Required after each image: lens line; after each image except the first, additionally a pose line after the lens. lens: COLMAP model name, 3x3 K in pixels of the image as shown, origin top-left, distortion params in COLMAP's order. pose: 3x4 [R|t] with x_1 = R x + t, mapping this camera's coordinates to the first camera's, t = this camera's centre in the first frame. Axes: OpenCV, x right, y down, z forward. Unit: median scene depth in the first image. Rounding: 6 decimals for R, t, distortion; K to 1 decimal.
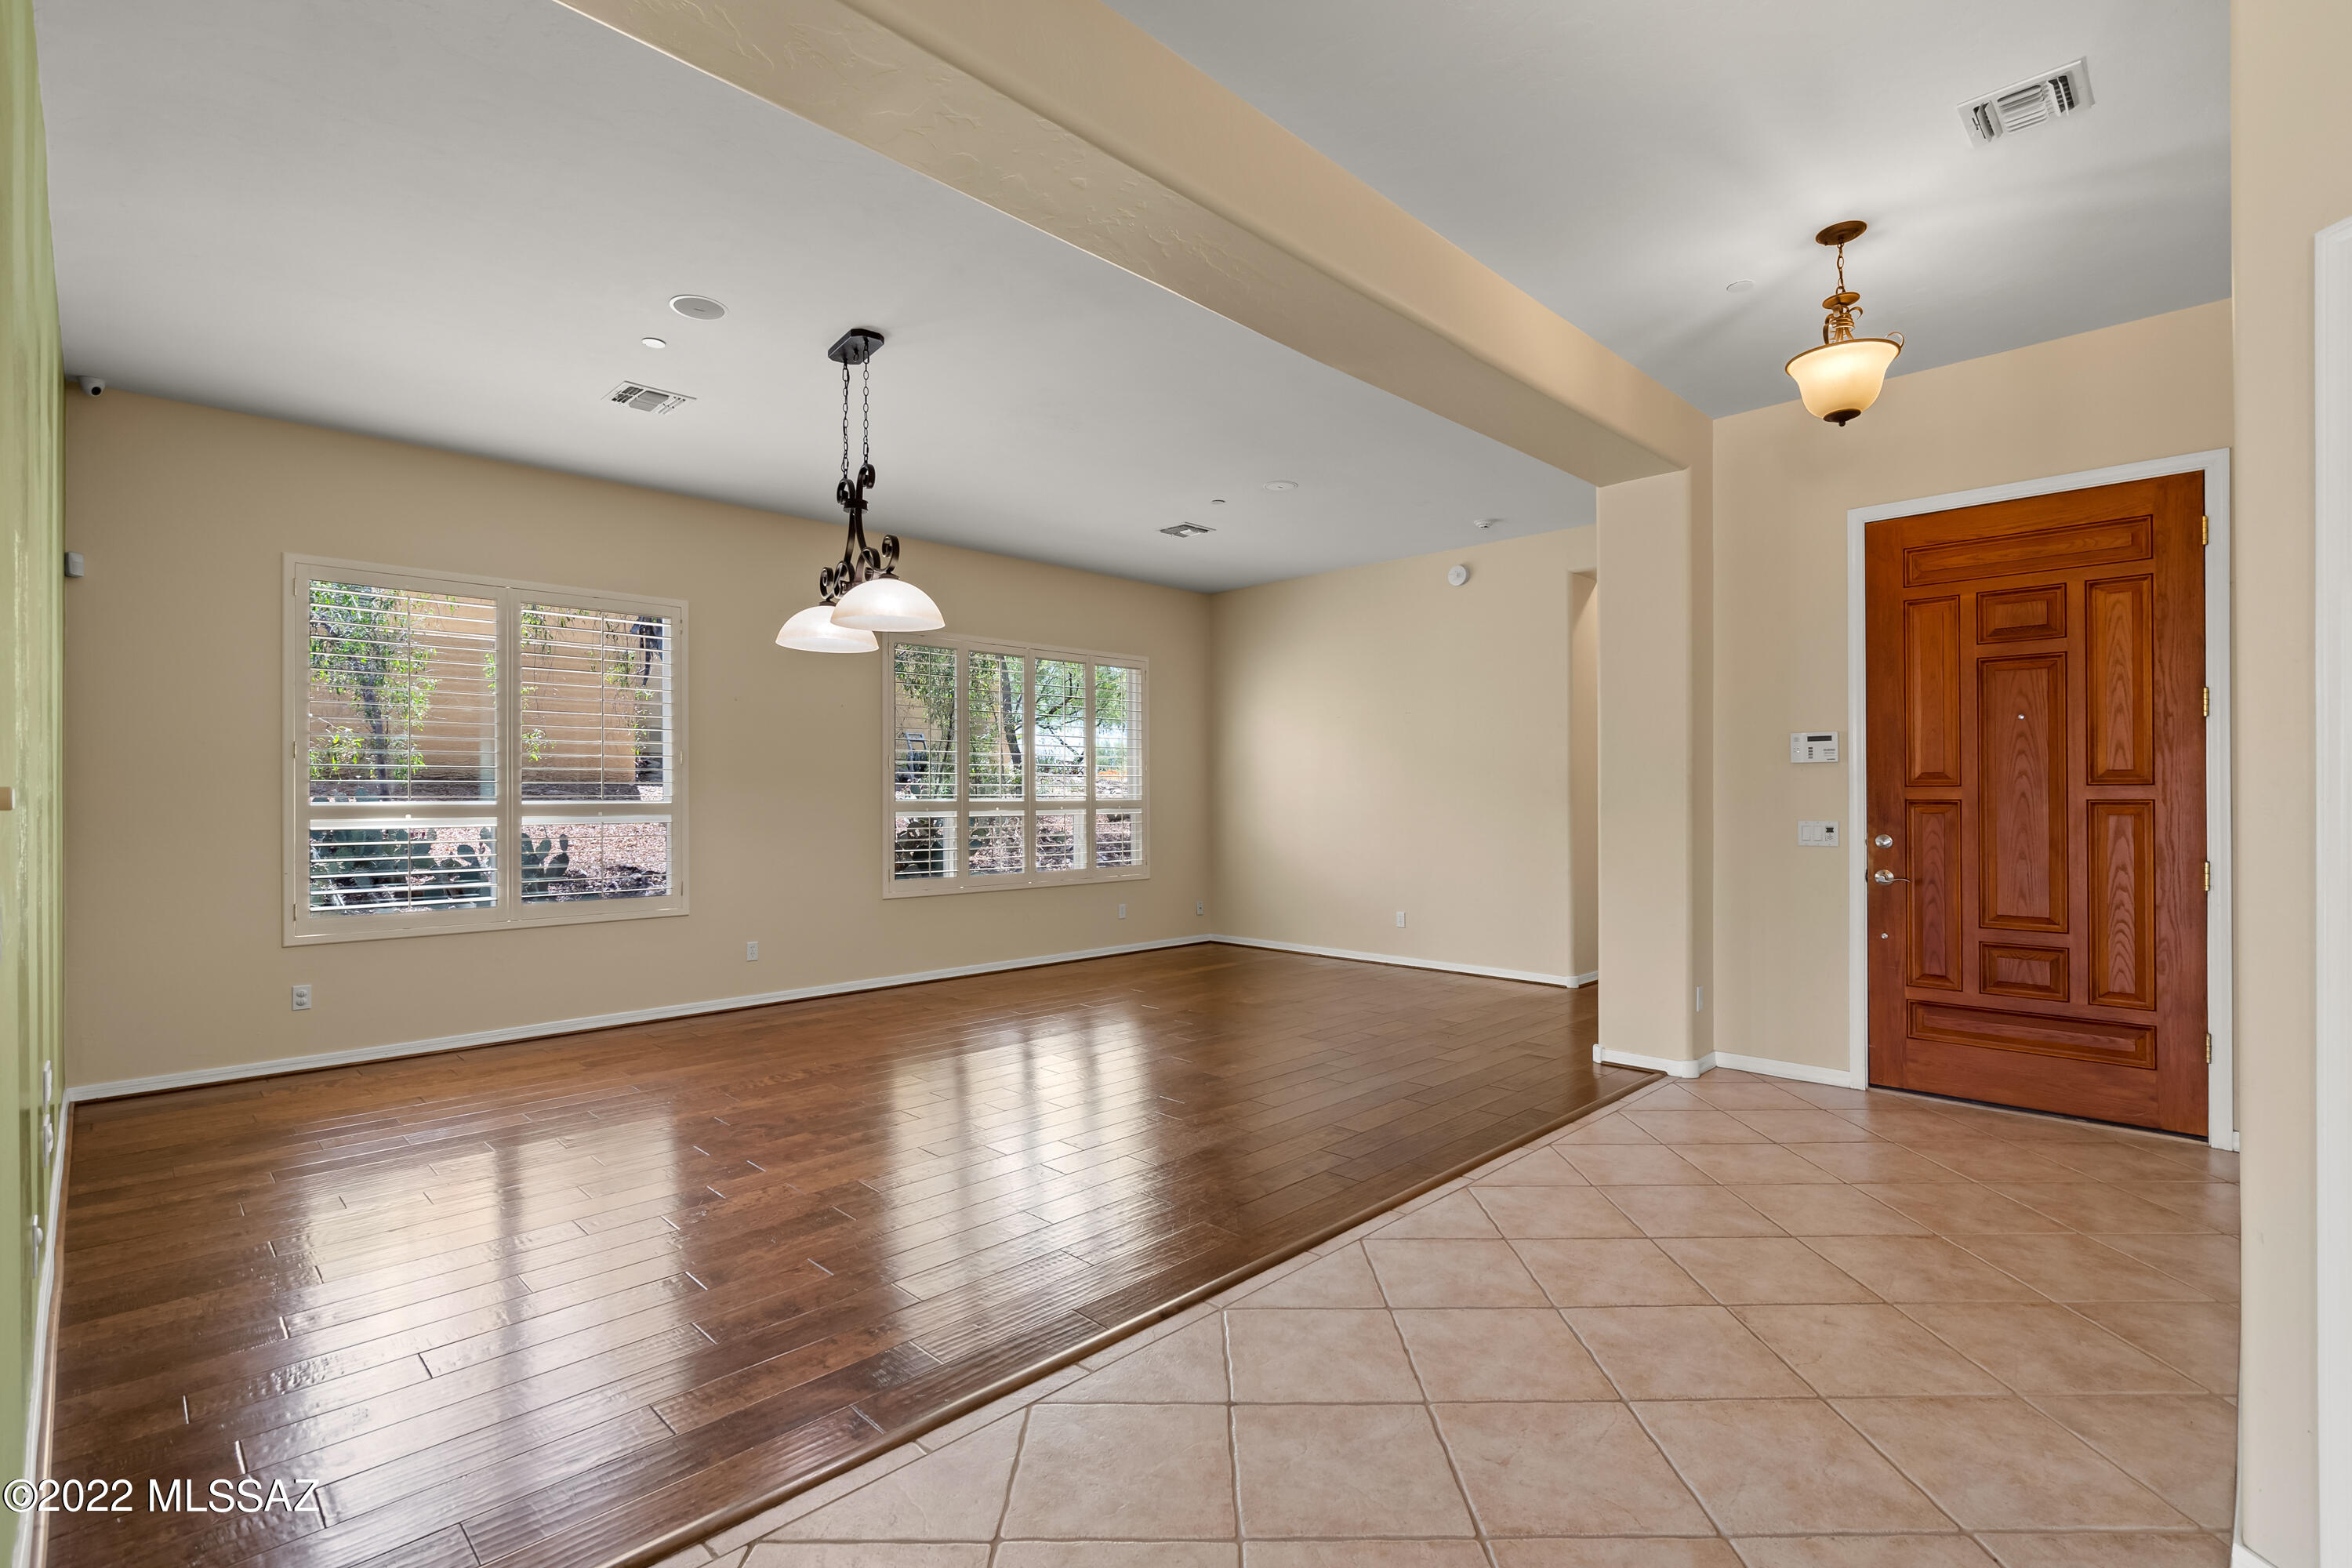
lens RADIAL K [[1086.4, 0, 1176.2], [0, 1086.4, 792.3], [0, 0, 1]] dist [-0.004275, -0.000262]
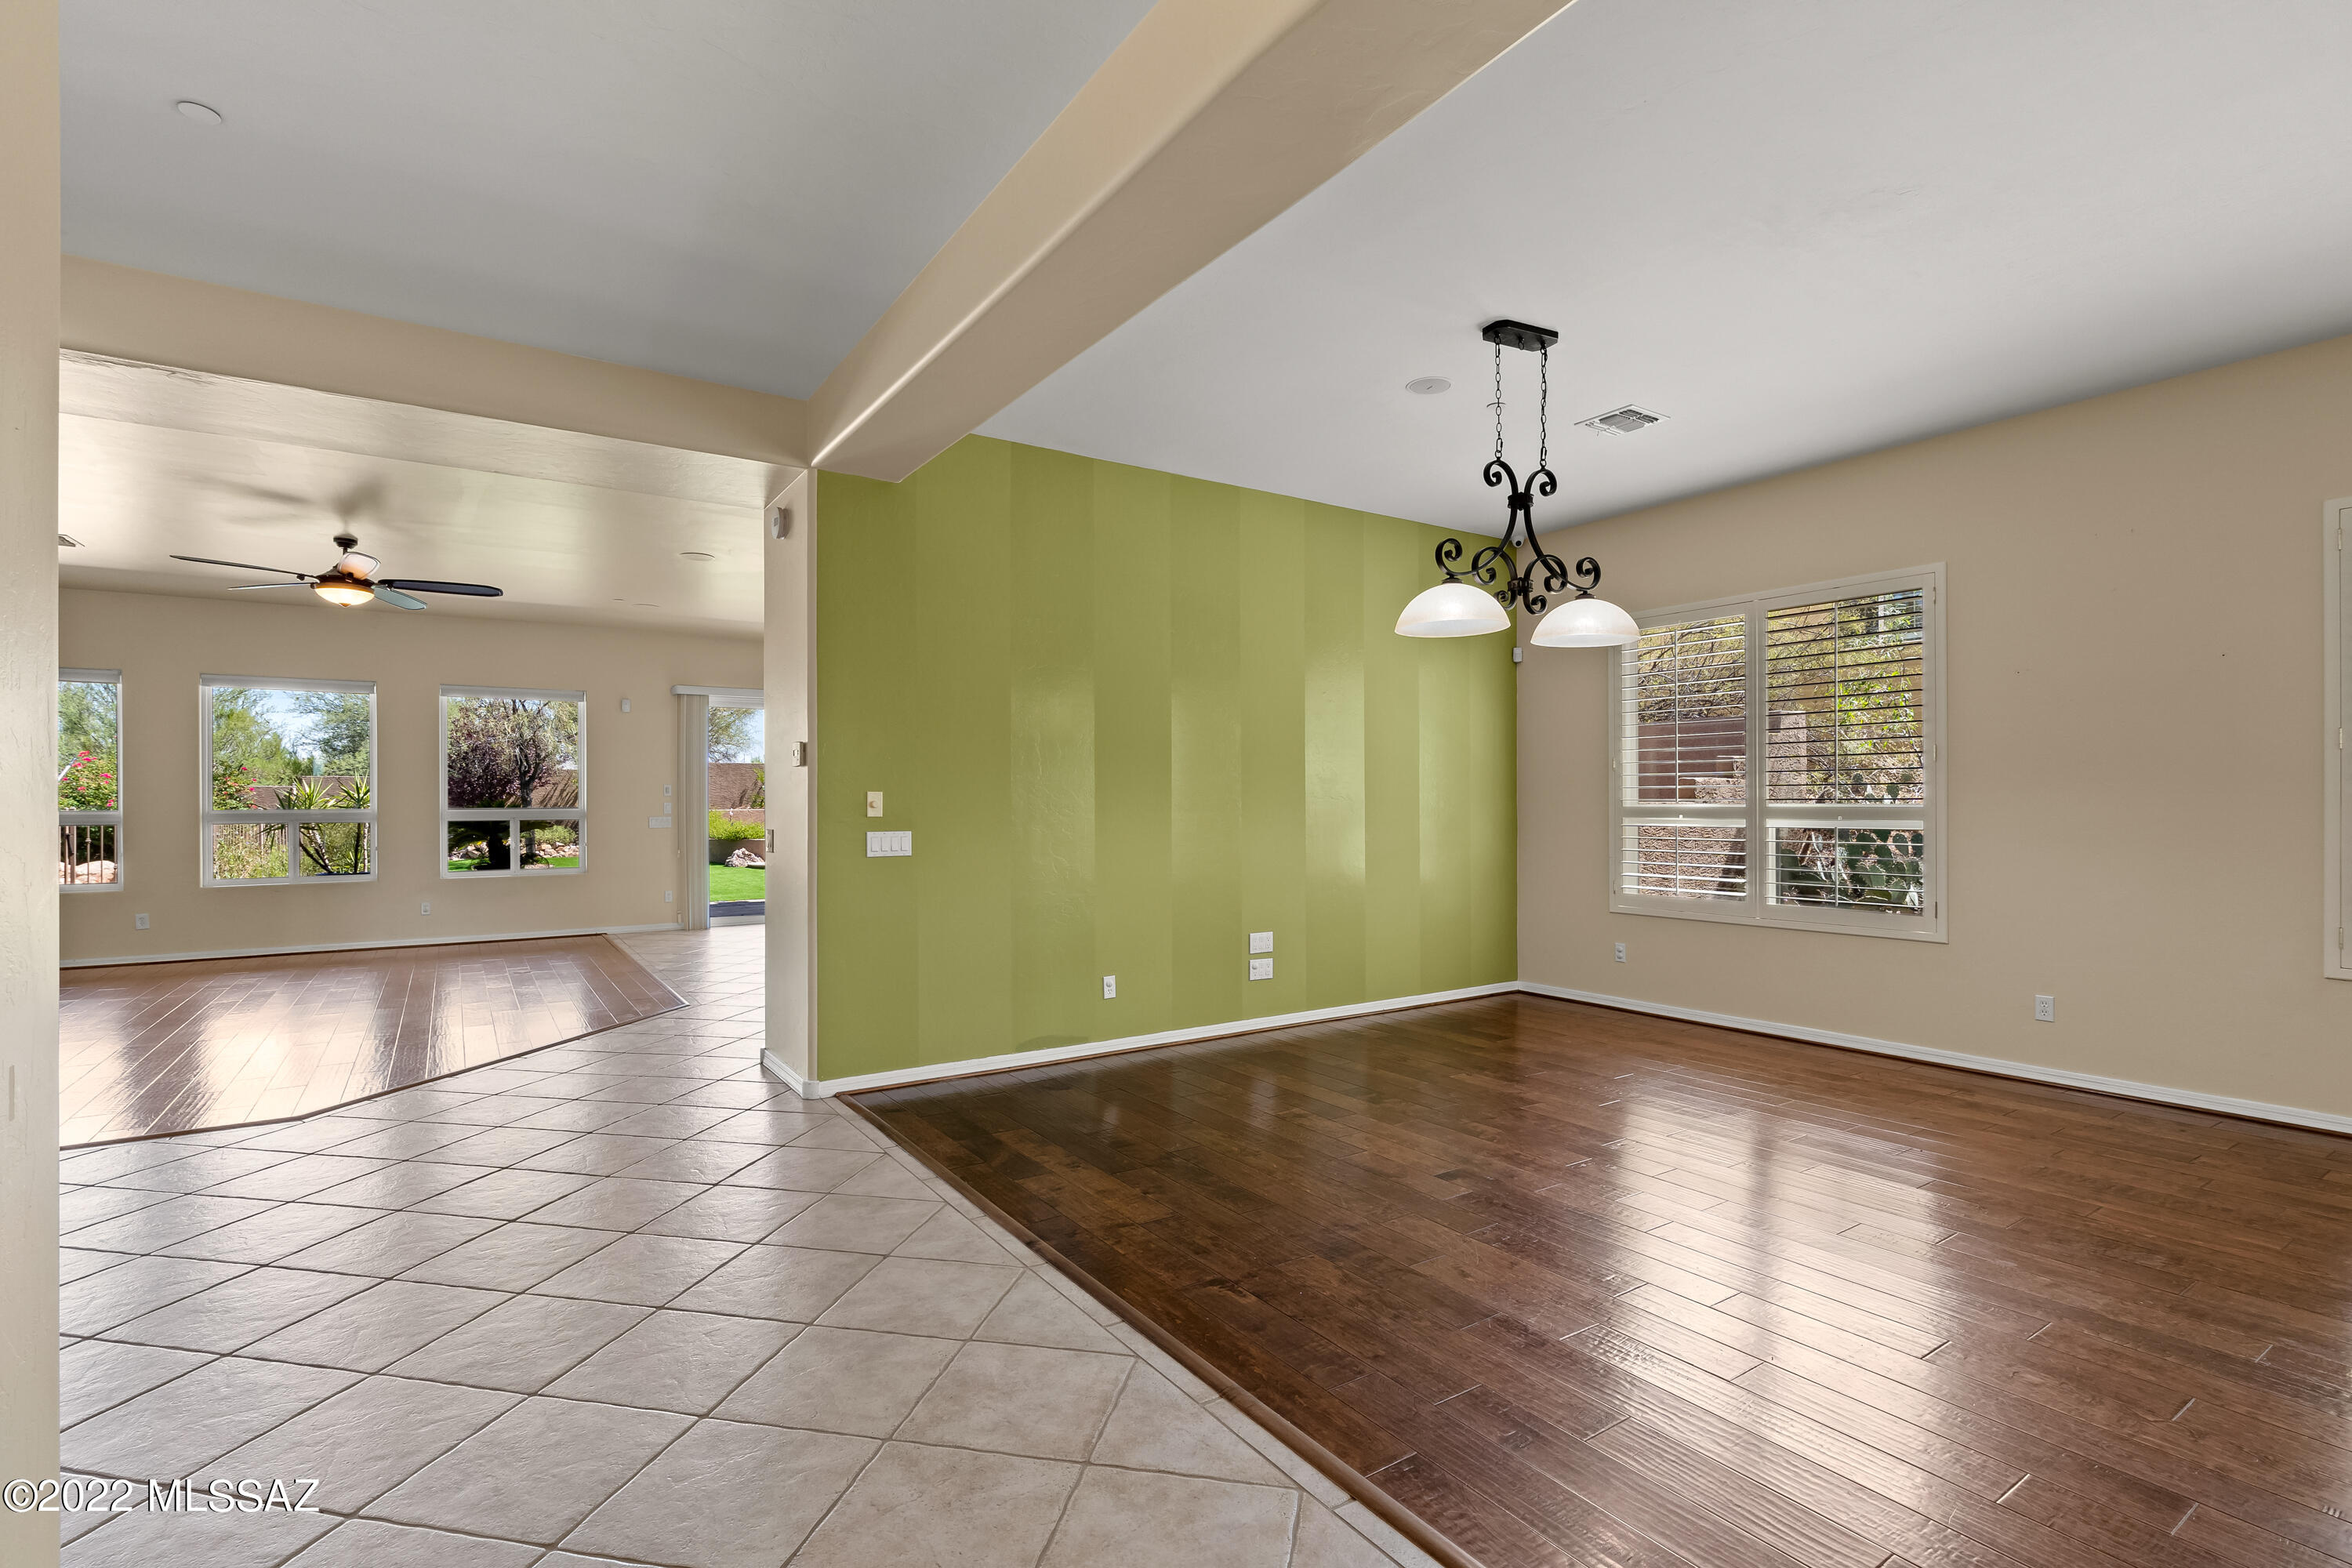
lens RADIAL K [[1086.4, 0, 1176.2], [0, 1086.4, 792.3], [0, 0, 1]] dist [-0.004275, -0.000262]
pose [[-0.197204, -0.005818, -0.980345, 1.221275], [0.005620, 0.999959, -0.007065, 0.002611], [0.980346, -0.006903, -0.197164, 1.528716]]
